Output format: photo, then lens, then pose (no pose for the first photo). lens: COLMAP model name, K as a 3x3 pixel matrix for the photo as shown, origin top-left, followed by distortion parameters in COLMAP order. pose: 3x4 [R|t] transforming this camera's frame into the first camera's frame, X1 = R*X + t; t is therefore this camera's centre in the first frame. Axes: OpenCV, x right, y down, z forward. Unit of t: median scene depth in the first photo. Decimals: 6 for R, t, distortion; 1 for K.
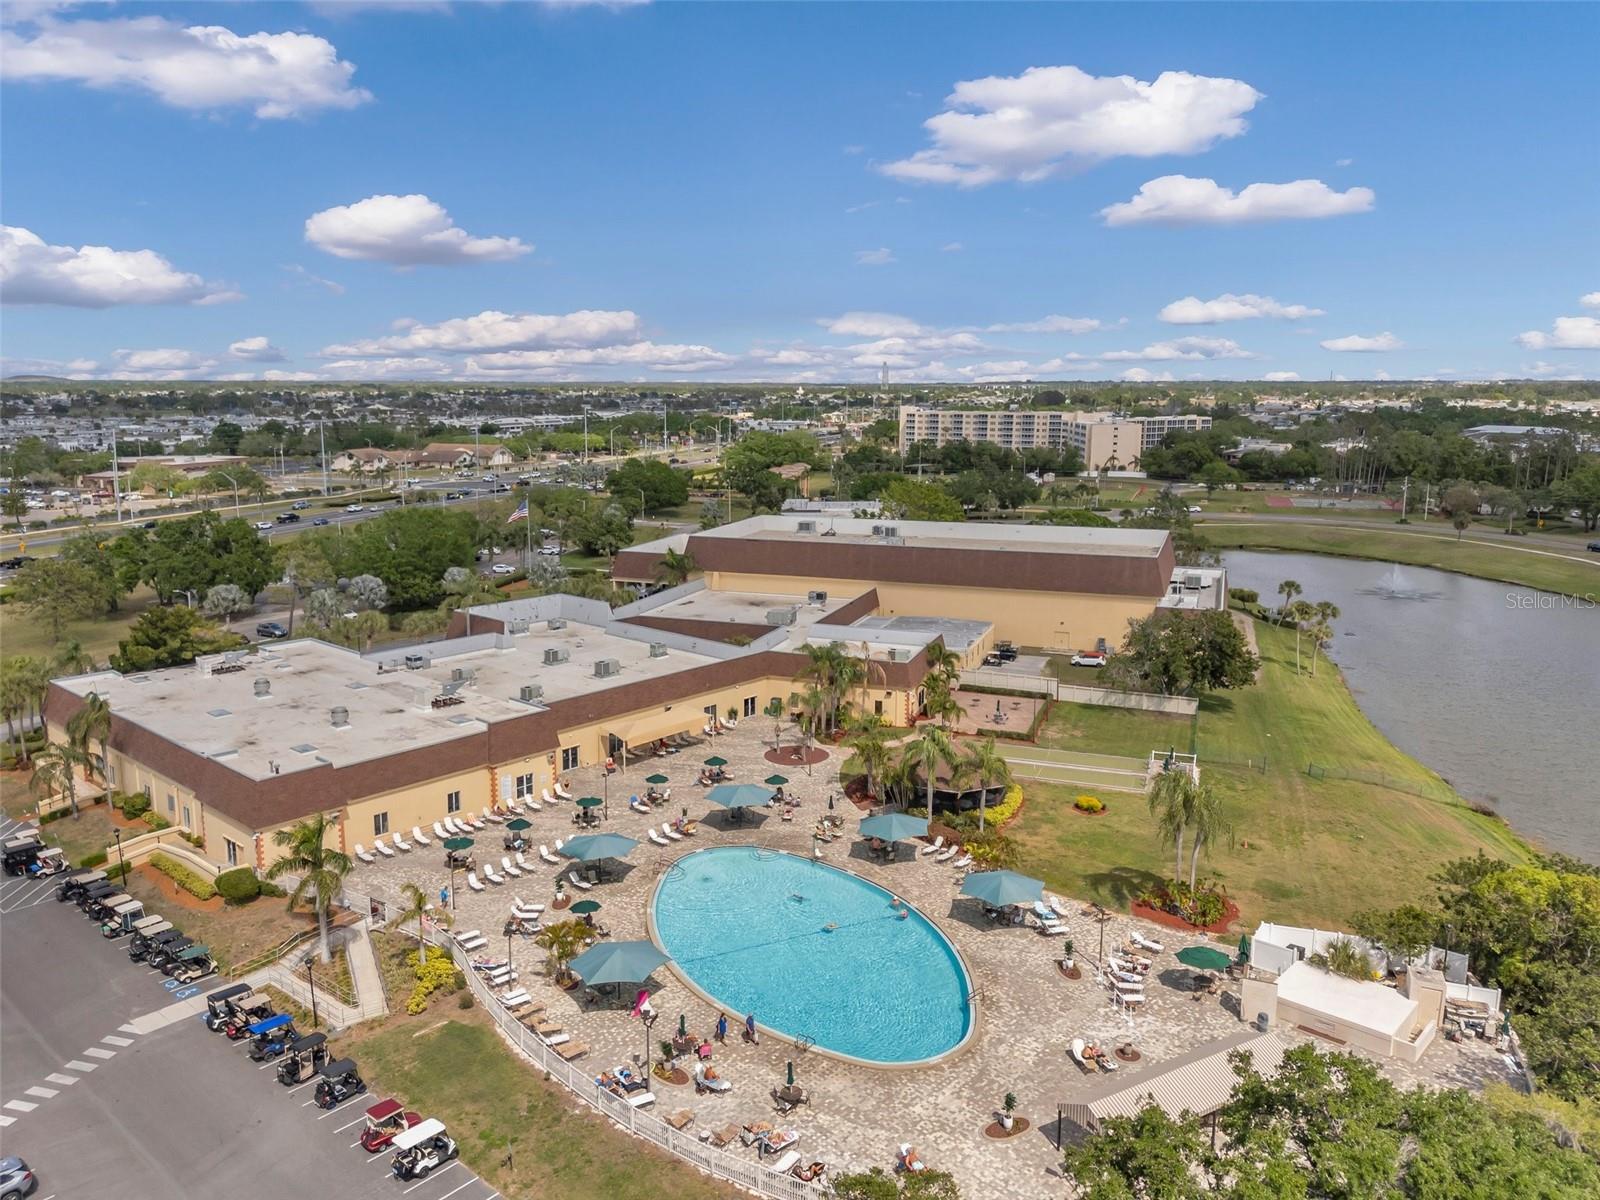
lens RADIAL K [[1194.5, 0, 788.2], [0, 1194.5, 601.6], [0, 0, 1]] dist [0.077543, -0.071042]
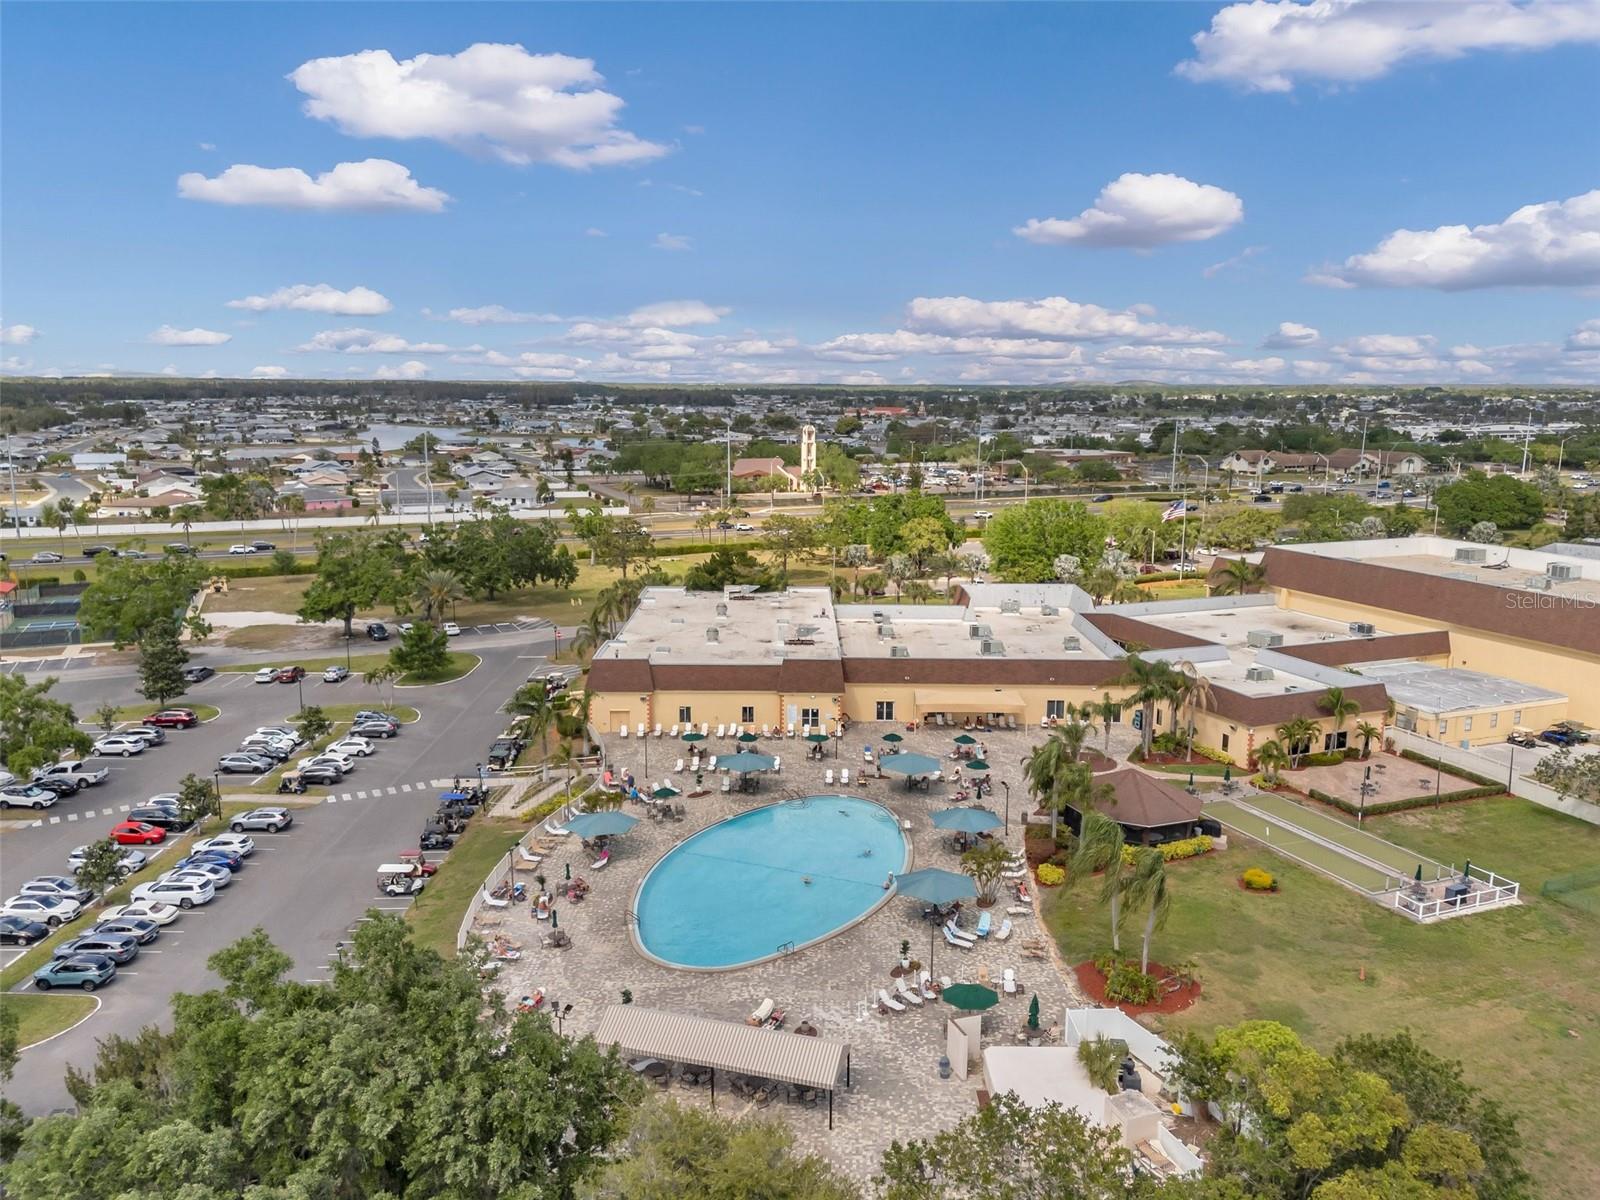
lens RADIAL K [[1184.6, 0, 801.9], [0, 1184.6, 620.4], [0, 0, 1]] dist [0.150466, -0.283821]
pose [[0.675906, 0.149752, -0.721613, 0.499400], [-0.140863, 0.987337, 0.072956, -0.022056], [0.723401, 0.052338, 0.688441, 0.146888]]
